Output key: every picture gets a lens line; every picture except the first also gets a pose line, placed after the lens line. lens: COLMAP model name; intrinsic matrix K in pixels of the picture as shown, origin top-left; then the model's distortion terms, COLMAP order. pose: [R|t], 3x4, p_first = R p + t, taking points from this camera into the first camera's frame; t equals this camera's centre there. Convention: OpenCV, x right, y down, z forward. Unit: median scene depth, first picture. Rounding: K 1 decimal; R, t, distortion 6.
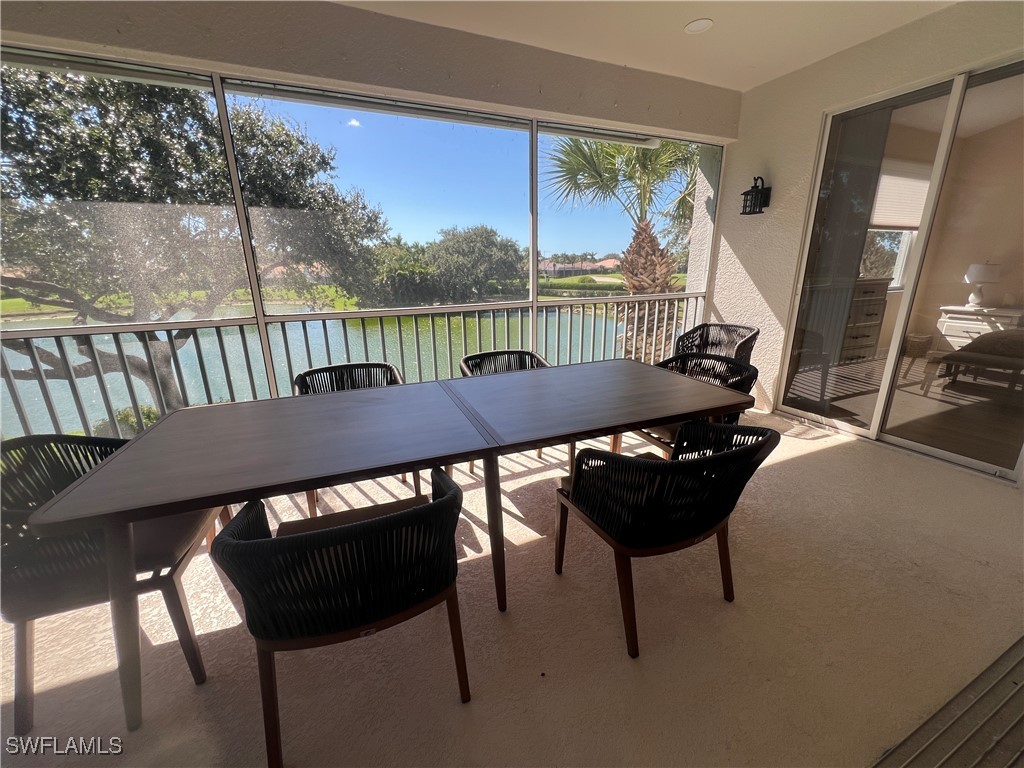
lens RADIAL K [[411.9, 0, 511.1], [0, 411.9, 383.2], [0, 0, 1]] dist [-0.000373, 0.000644]
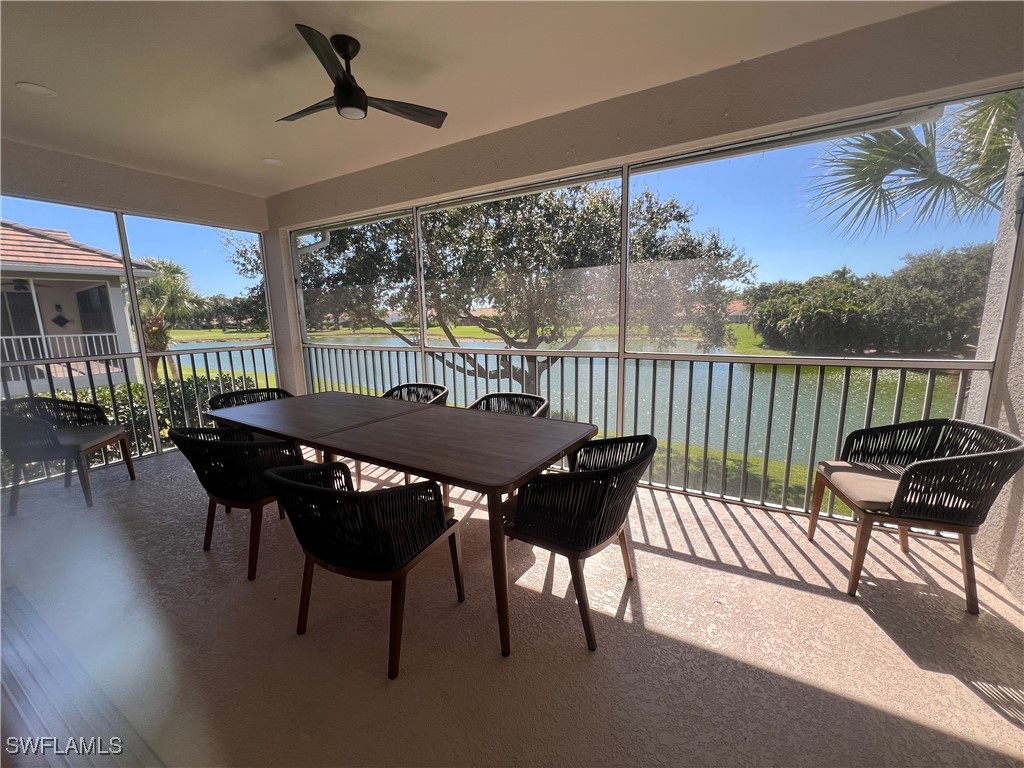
lens RADIAL K [[408.3, 0, 511.3], [0, 408.3, 382.8], [0, 0, 1]] dist [-0.000899, 0.000420]
pose [[0.592782, 0.135793, -0.793833, 0.252402], [-0.205597, 0.978539, 0.013862, -0.037587], [0.778678, 0.154992, 0.607978, 0.104773]]
